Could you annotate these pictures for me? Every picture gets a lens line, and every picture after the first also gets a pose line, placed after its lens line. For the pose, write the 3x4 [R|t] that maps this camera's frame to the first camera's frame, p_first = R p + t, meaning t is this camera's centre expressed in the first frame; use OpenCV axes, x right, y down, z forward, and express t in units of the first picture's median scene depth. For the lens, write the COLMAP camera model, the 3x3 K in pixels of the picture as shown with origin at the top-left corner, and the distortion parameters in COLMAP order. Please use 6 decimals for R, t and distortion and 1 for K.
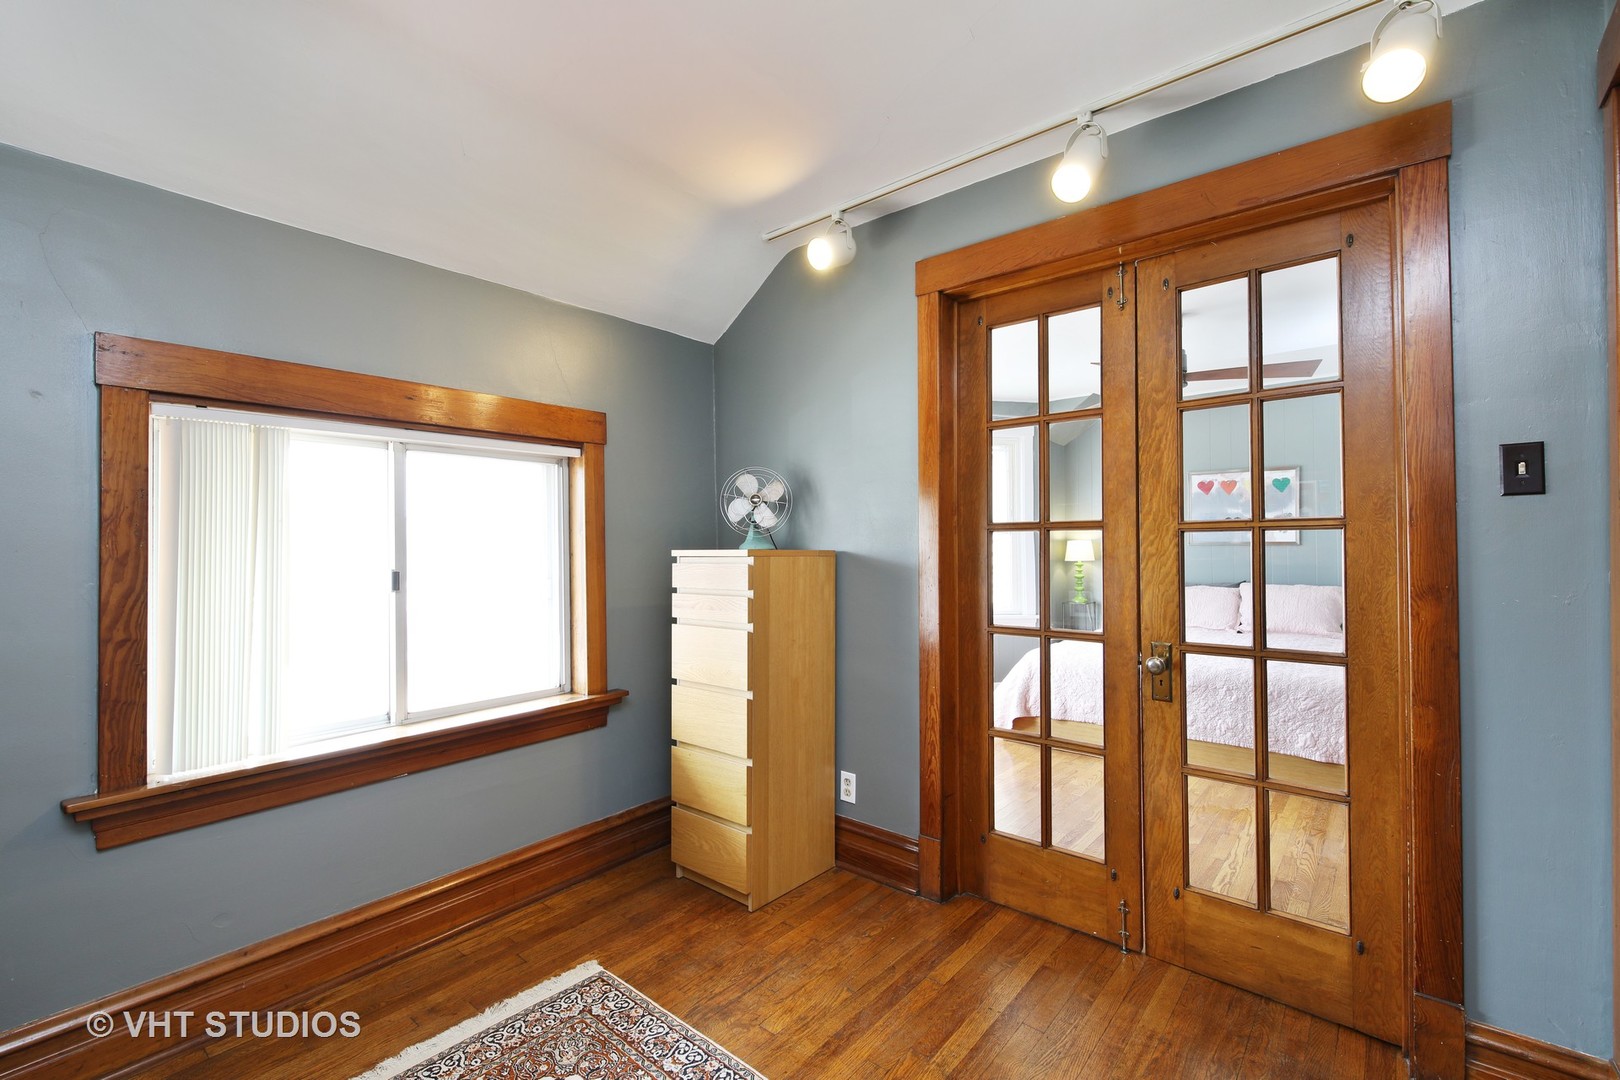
lens RADIAL K [[705.0, 0, 818.5], [0, 705.0, 537.1], [0, 0, 1]] dist [0.017291, -0.005956]
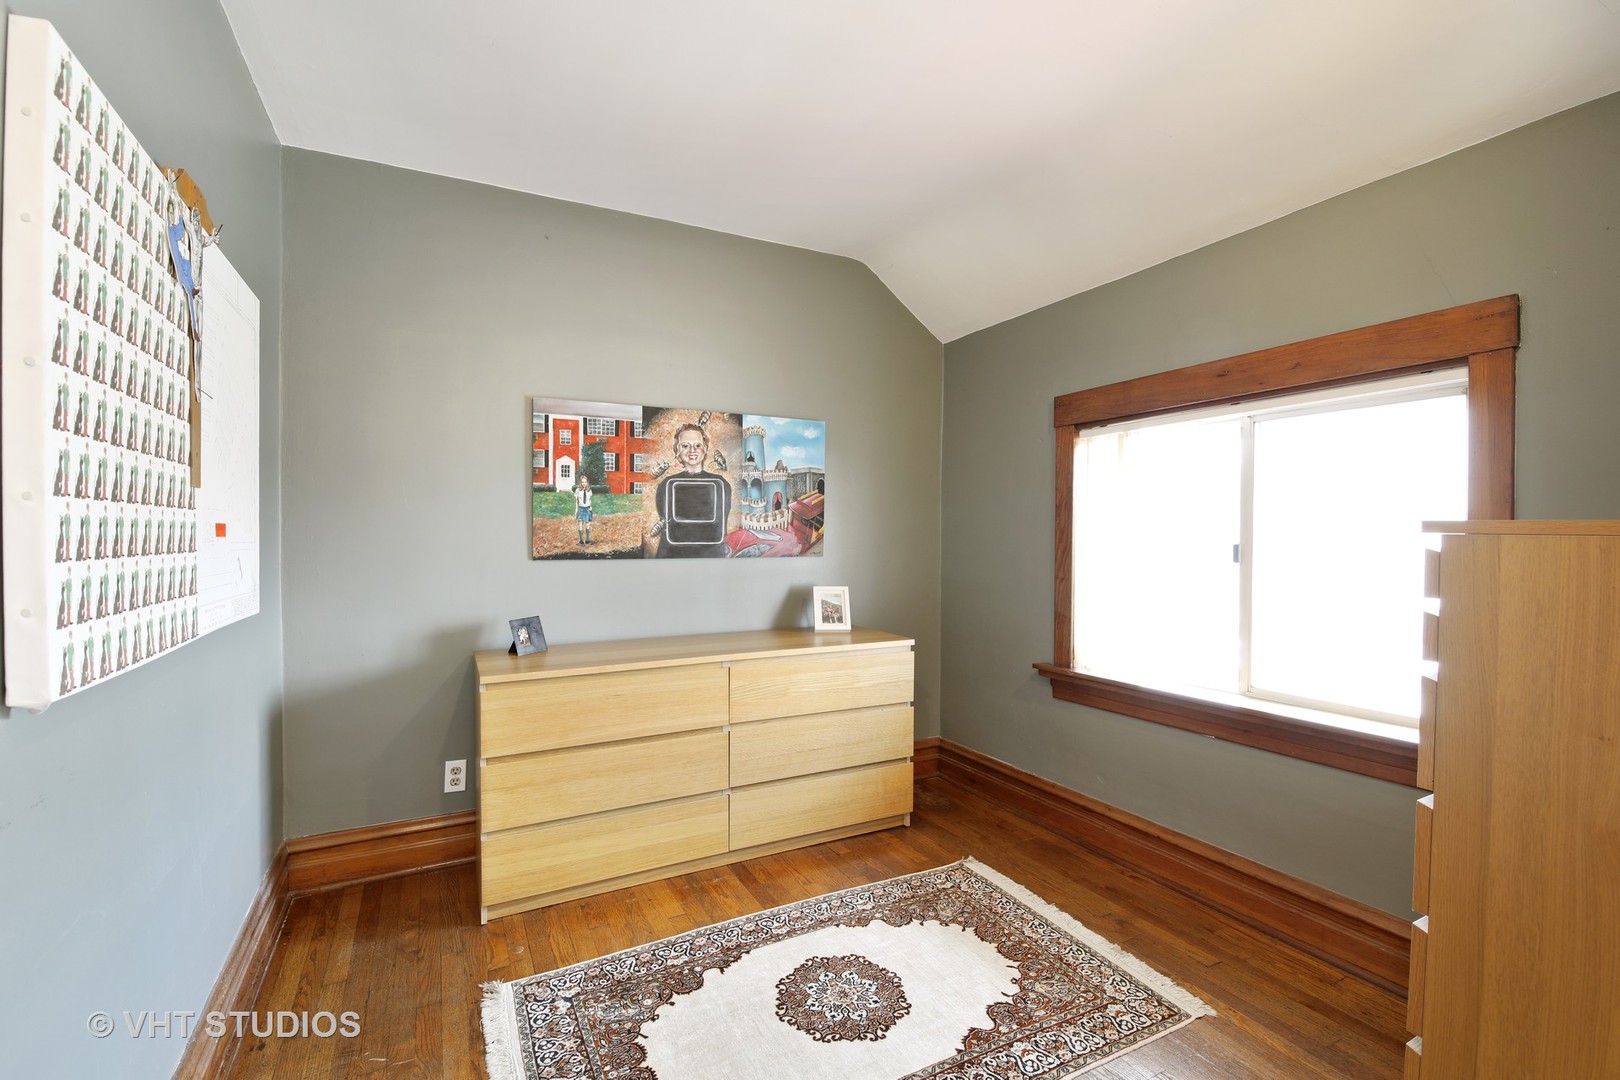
lens RADIAL K [[705.0, 0, 820.7], [0, 705.0, 535.7], [0, 0, 1]] dist [0.017291, -0.005956]
pose [[-0.359632, 0.010121, -0.933039, 0.601390], [0.014626, 0.999879, 0.005208, 0.021938], [0.932980, -0.011773, -0.359737, 0.831260]]
